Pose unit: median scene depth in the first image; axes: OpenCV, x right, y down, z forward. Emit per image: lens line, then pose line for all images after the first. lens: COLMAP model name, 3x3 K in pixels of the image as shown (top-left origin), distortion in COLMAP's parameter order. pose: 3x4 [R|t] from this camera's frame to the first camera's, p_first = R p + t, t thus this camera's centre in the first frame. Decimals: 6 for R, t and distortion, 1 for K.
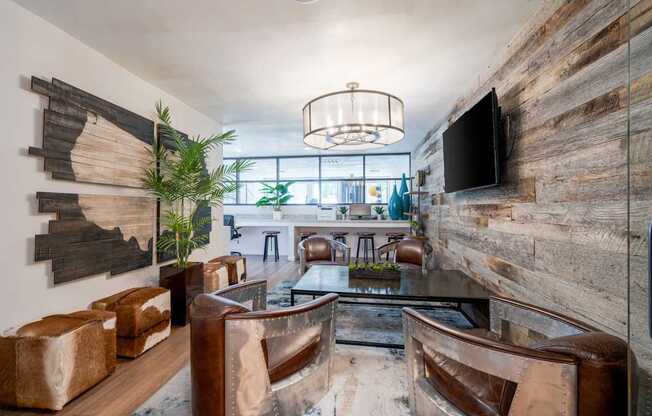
lens RADIAL K [[272.0, 0, 325.3], [0, 272.0, 208.4], [0, 0, 1]] dist [0.001160, 0.000310]
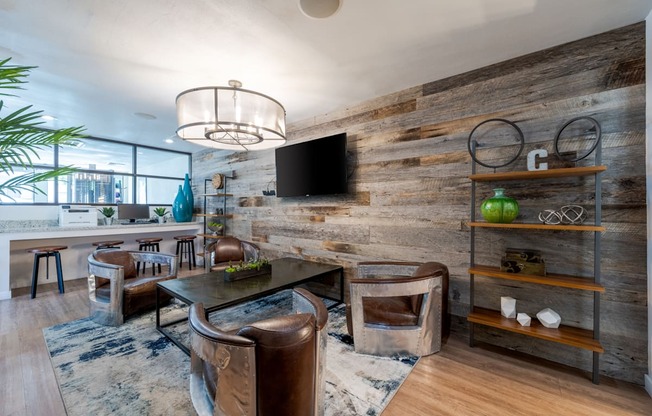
lens RADIAL K [[254.9, 0, 325.8], [0, 254.9, 208.0], [0, 0, 1]] dist [-0.001196, -0.000186]
pose [[0.508349, 0.006501, 0.861126, -0.625294], [0.002415, 0.999957, -0.008975, 0.005844], [-0.861148, 0.006642, 0.508312, 0.309086]]
